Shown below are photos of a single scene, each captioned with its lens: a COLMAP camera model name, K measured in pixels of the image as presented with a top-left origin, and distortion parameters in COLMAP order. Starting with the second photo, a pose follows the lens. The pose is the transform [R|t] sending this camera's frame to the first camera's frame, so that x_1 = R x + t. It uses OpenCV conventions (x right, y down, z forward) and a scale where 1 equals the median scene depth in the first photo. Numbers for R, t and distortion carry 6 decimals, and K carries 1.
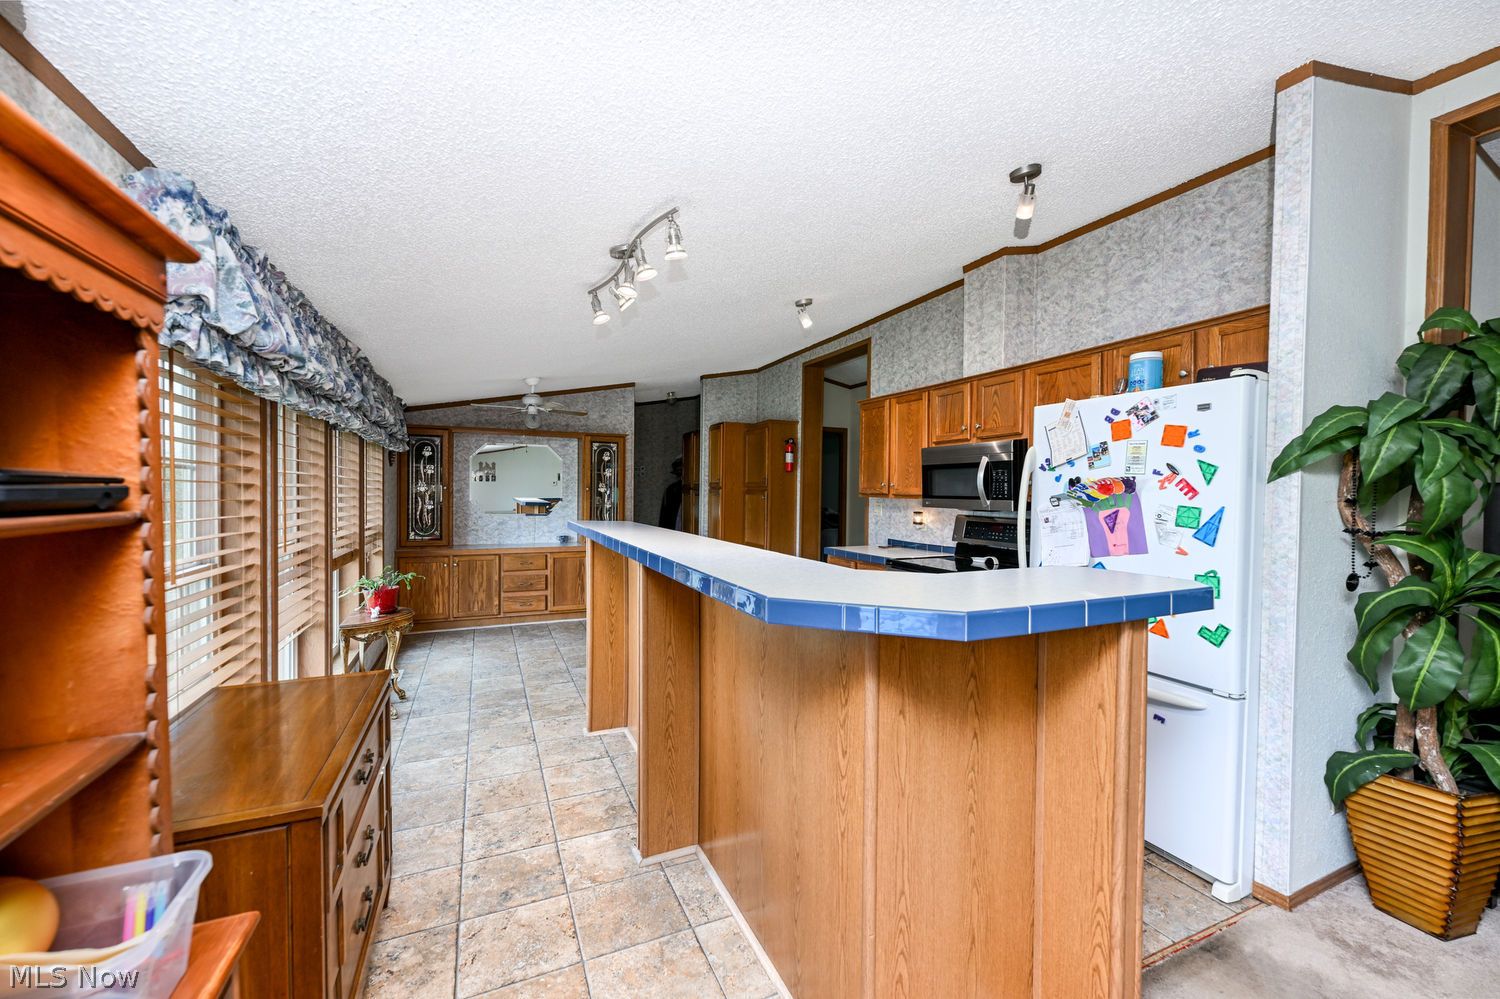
lens RADIAL K [[595.7, 0, 746.8], [0, 595.7, 496.5], [0, 0, 1]] dist [-0.000699, 0.000009]
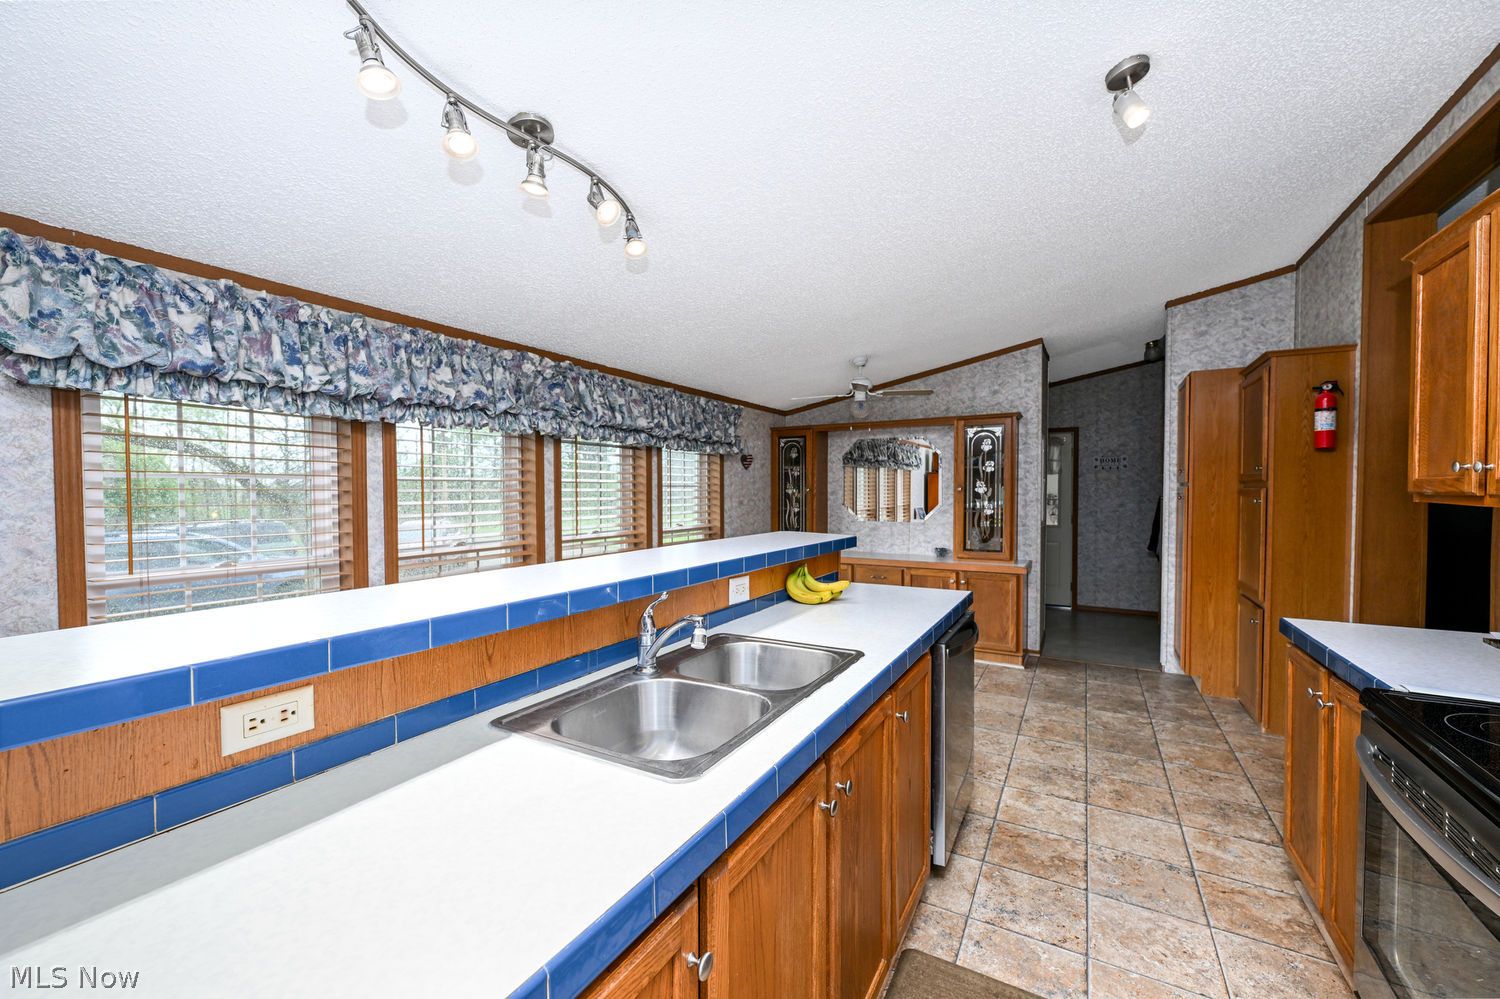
lens RADIAL K [[595.7, 0, 740.8], [0, 595.7, 492.6], [0, 0, 1]] dist [-0.000699, 0.000009]
pose [[0.580794, -0.007022, -0.814021, 0.202047], [0.001695, 0.999971, -0.007416, -0.003238], [0.814049, 0.002927, 0.580789, 0.337377]]
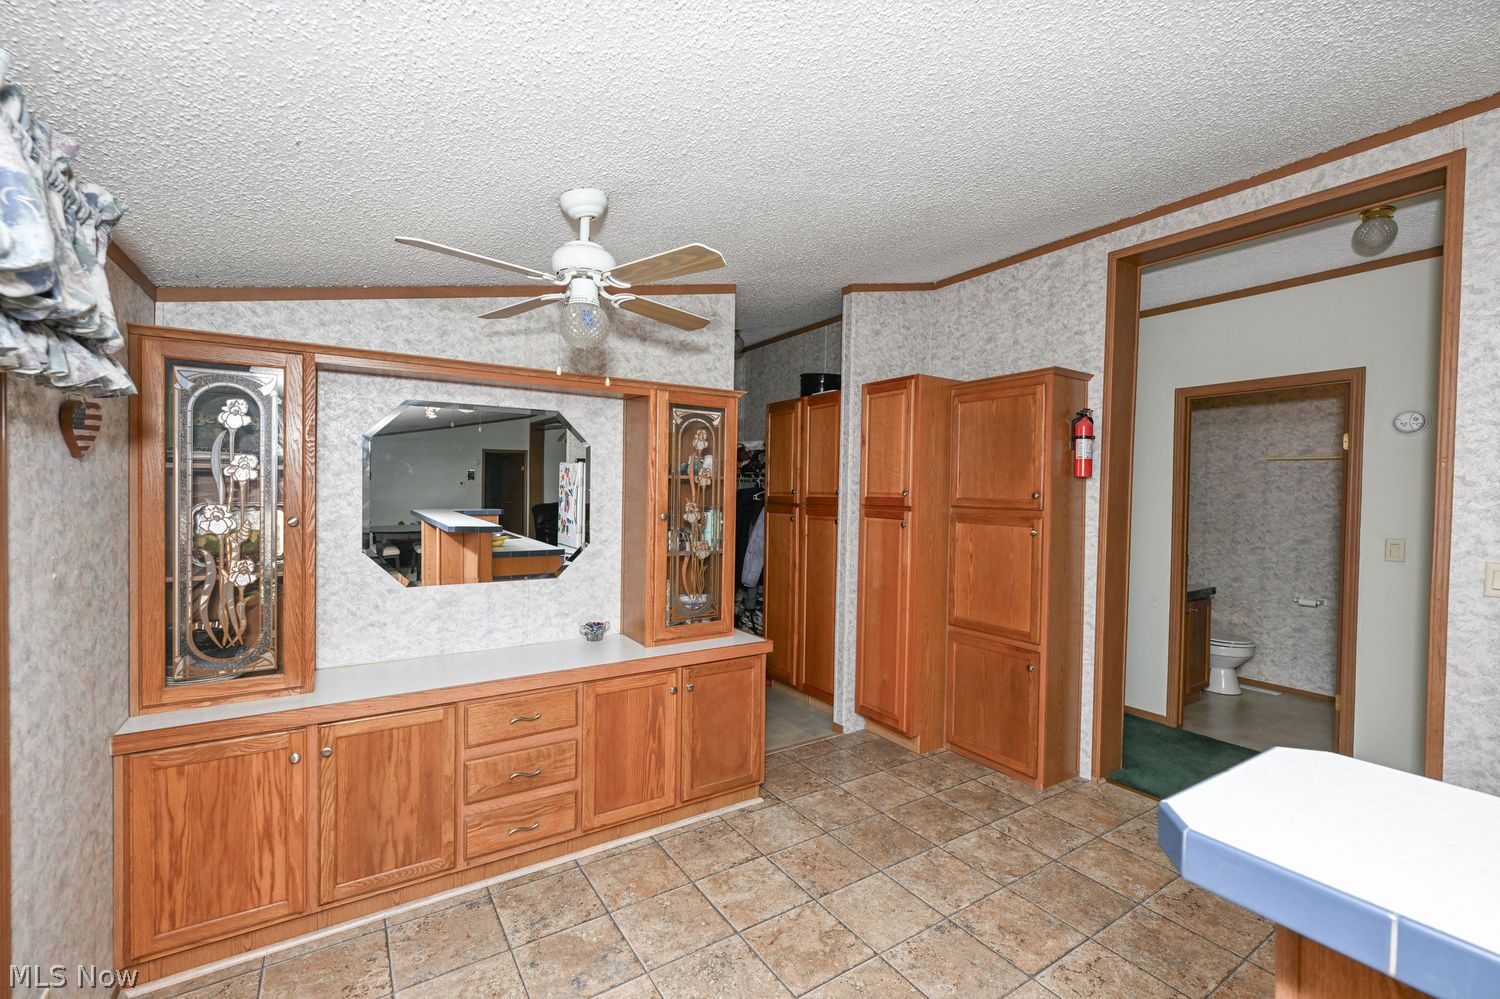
lens RADIAL K [[635.3, 0, 751.9], [0, 635.3, 497.3], [0, 0, 1]] dist [-0.006359, -0.000201]
pose [[0.987775, 0.003533, 0.155847, -0.286449], [-0.004920, 0.999952, 0.008512, -0.031644], [-0.155810, -0.009175, 0.987744, 0.567932]]
